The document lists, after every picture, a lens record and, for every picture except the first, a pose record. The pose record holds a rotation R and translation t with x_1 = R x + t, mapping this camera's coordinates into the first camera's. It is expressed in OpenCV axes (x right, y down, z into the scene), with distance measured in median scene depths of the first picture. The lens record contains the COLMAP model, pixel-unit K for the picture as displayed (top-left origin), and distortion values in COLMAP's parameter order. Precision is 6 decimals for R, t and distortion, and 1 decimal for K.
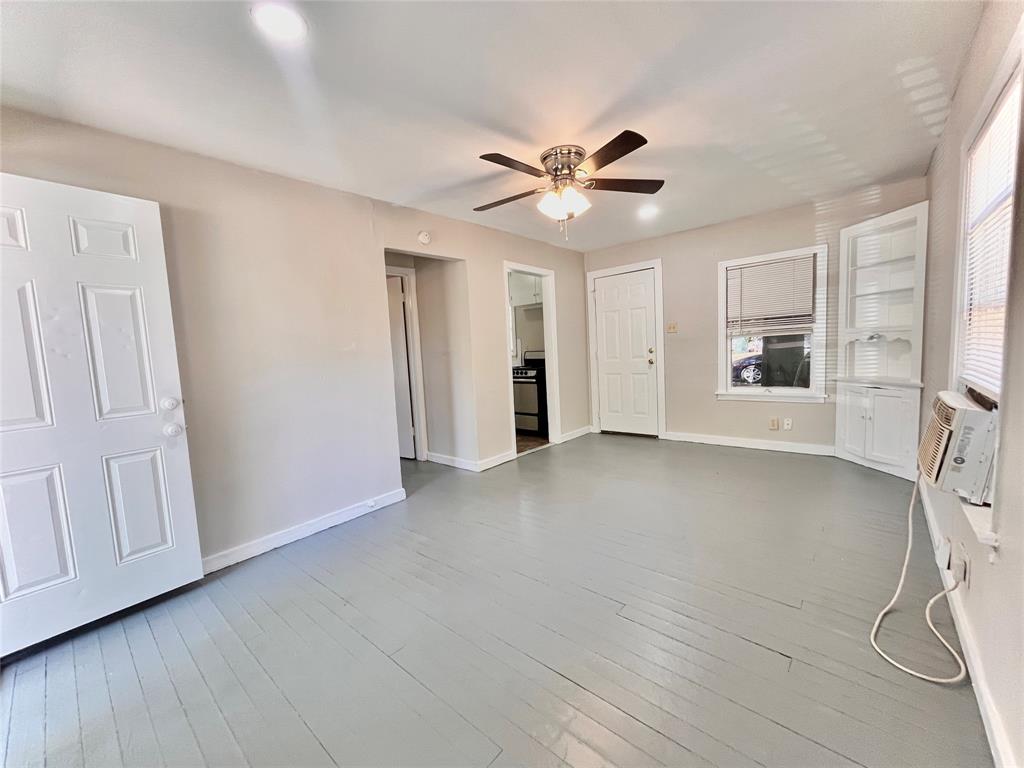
lens RADIAL K [[414.5, 0, 512.0], [0, 414.5, 384.0], [0, 0, 1]] dist [-0.001891, -0.002726]
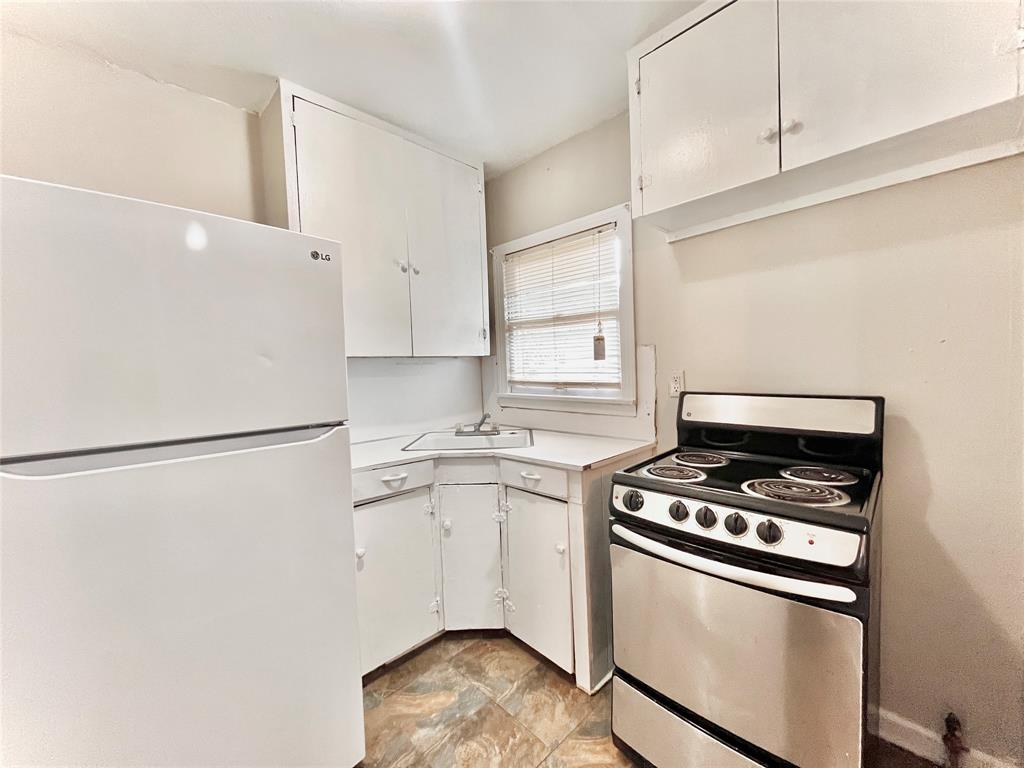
lens RADIAL K [[415.9, 0, 512.0], [0, 415.9, 384.0], [0, 0, 1]] dist [-0.000439, -0.000386]
pose [[0.996570, 0.020805, -0.080095, -0.060822], [-0.024039, 0.998925, -0.039623, -0.077724], [0.079185, 0.041413, 0.995999, 0.797404]]
